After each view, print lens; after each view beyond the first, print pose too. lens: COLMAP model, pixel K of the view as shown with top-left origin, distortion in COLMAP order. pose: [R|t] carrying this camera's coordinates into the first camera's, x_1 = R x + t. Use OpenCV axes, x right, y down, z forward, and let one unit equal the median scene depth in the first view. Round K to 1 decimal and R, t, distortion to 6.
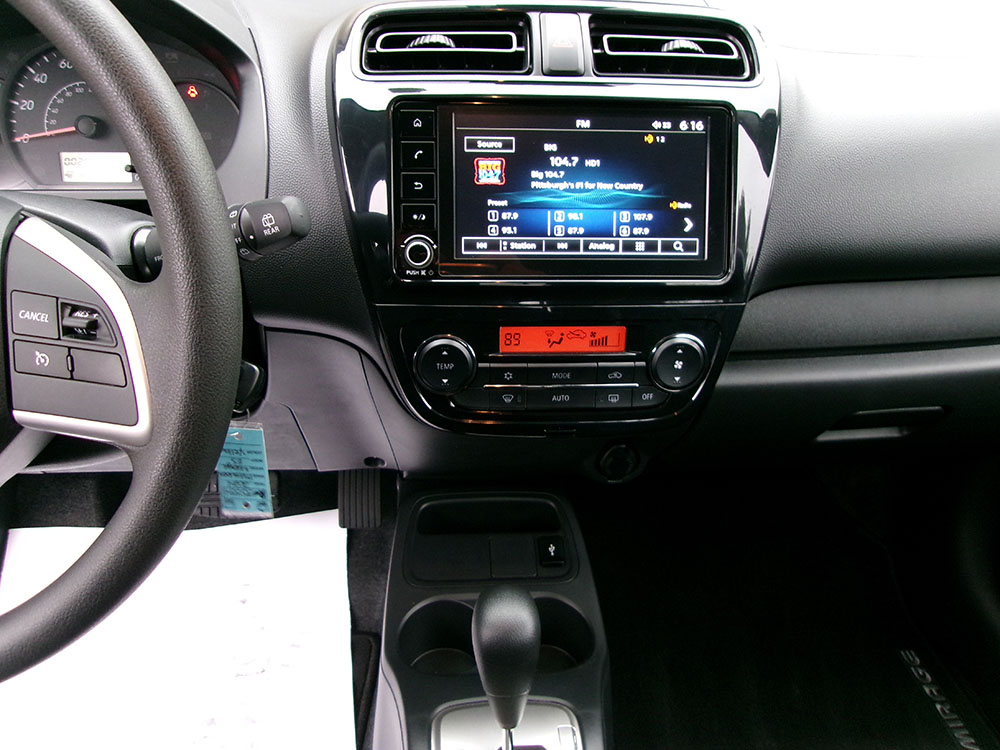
lens RADIAL K [[746.4, 0, 492.0], [0, 746.4, 369.4], [0, 0, 1]] dist [-0.003033, 0.011361]
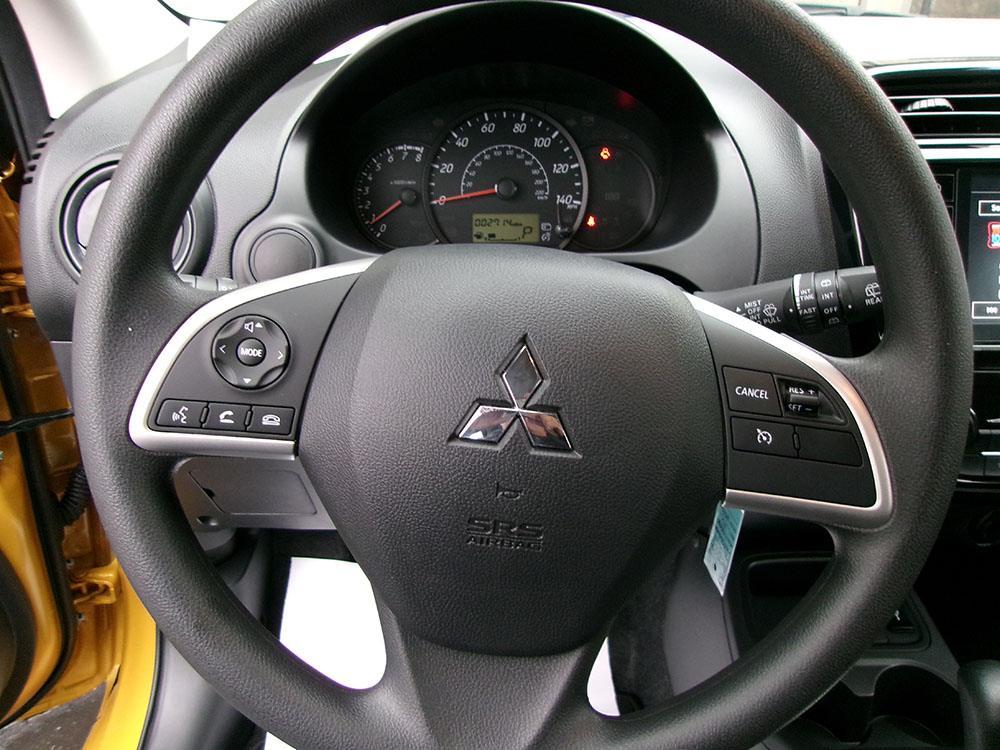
lens RADIAL K [[746.4, 0, 499.4], [0, 746.4, 380.1], [0, 0, 1]] dist [-0.003033, 0.011361]
pose [[0.999615, 0.002323, -0.027647, -0.616983], [-0.003457, 0.999152, -0.041022, -0.031163], [0.027528, 0.041102, 0.998776, 0.006785]]
